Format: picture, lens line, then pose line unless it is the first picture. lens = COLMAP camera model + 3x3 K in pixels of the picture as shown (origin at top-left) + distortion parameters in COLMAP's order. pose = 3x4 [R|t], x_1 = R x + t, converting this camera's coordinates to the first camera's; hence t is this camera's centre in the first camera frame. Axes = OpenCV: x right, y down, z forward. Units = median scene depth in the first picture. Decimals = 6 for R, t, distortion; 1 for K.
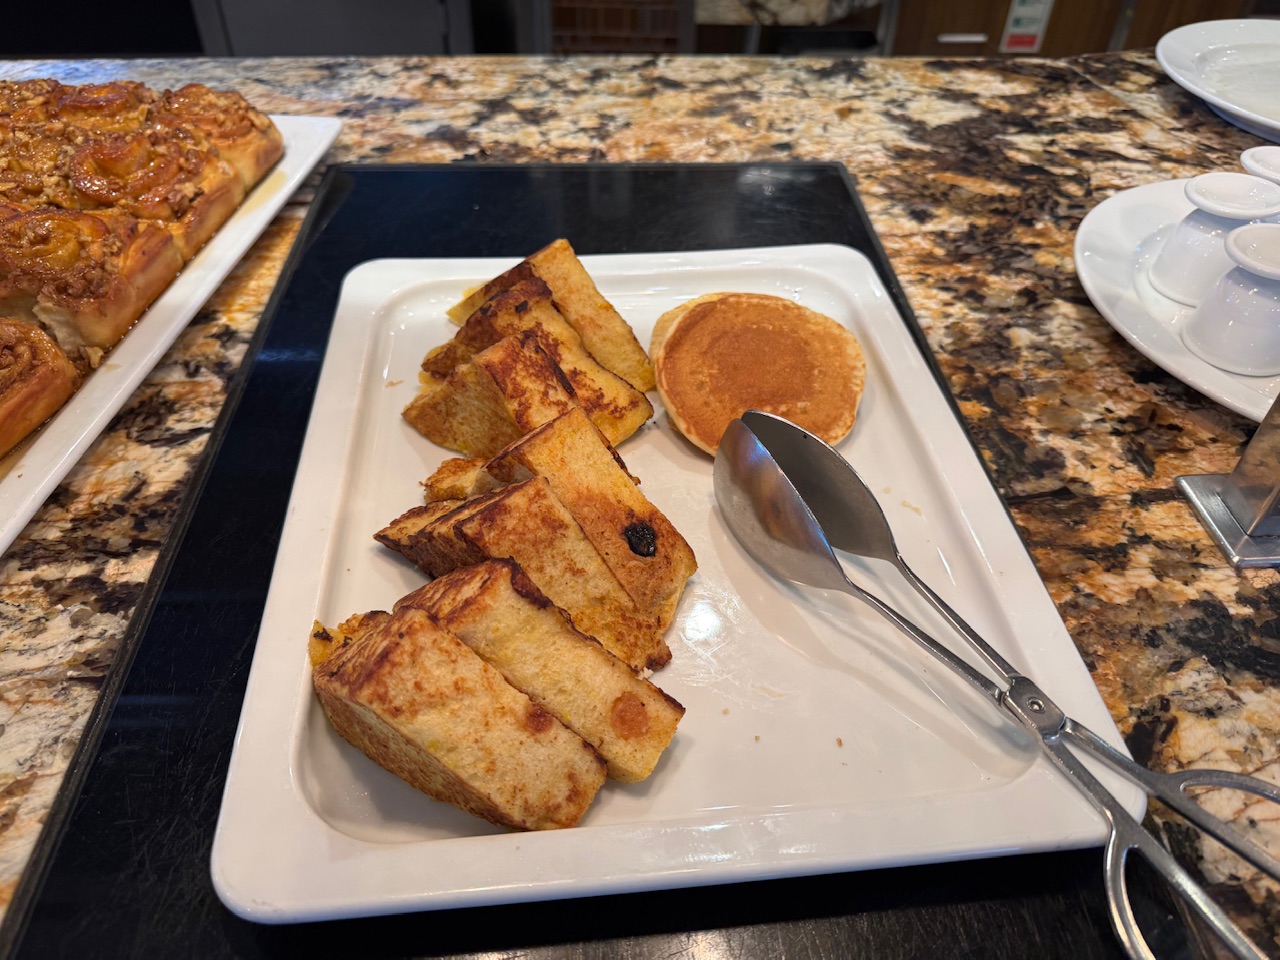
lens RADIAL K [[904.1, 0, 639.4], [0, 904.1, 485.0], [0, 0, 1]] dist [0.006147, 0.000248]
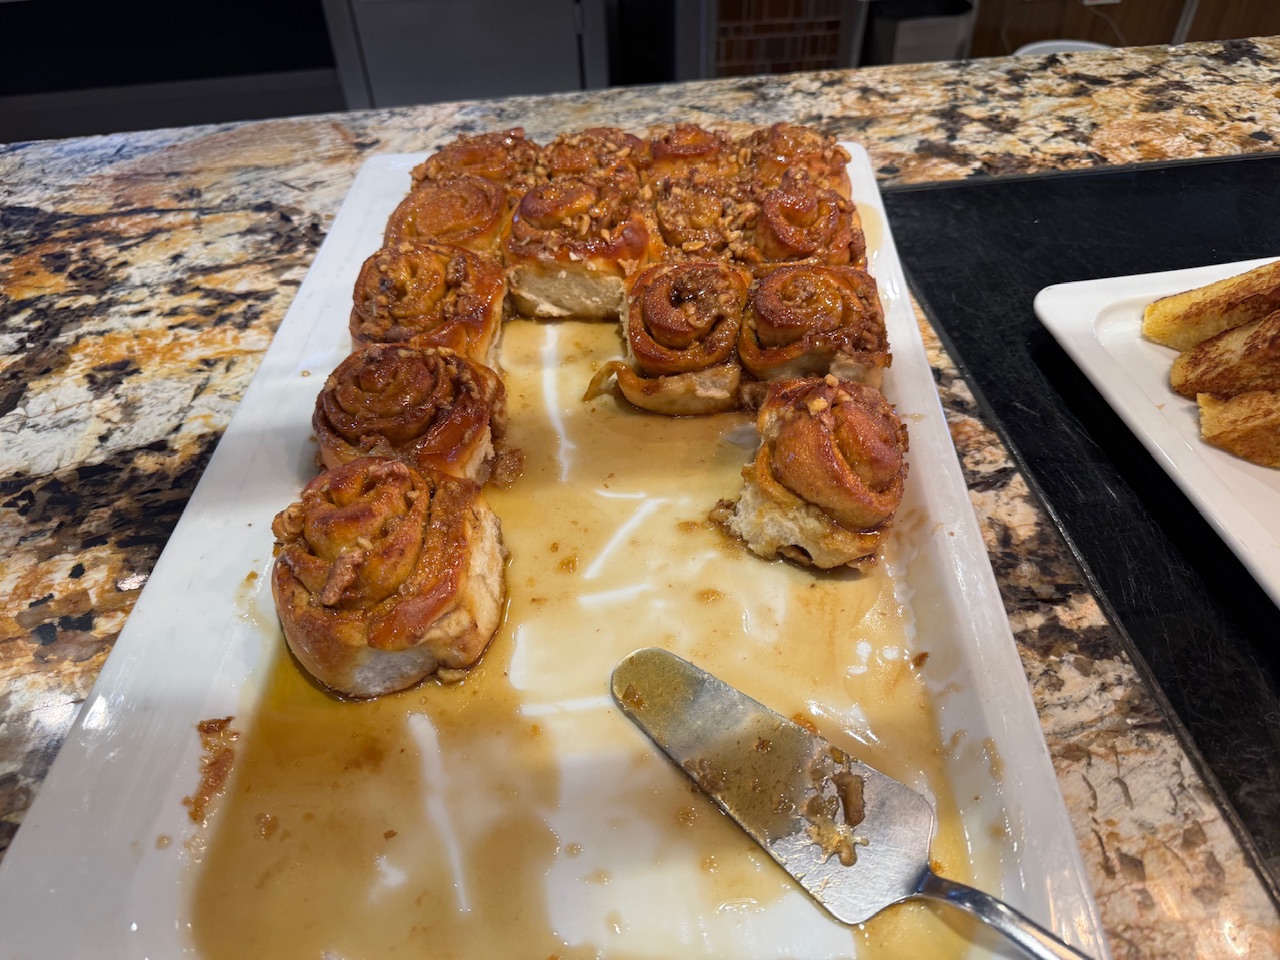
lens RADIAL K [[904.1, 0, 640.1], [0, 904.1, 475.0], [0, 0, 1]] dist [0.006147, 0.000248]
pose [[0.993975, -0.097199, 0.050656, -1.084614], [0.096342, 0.995165, 0.019099, -0.131096], [-0.052268, -0.014103, 0.998534, -0.001419]]
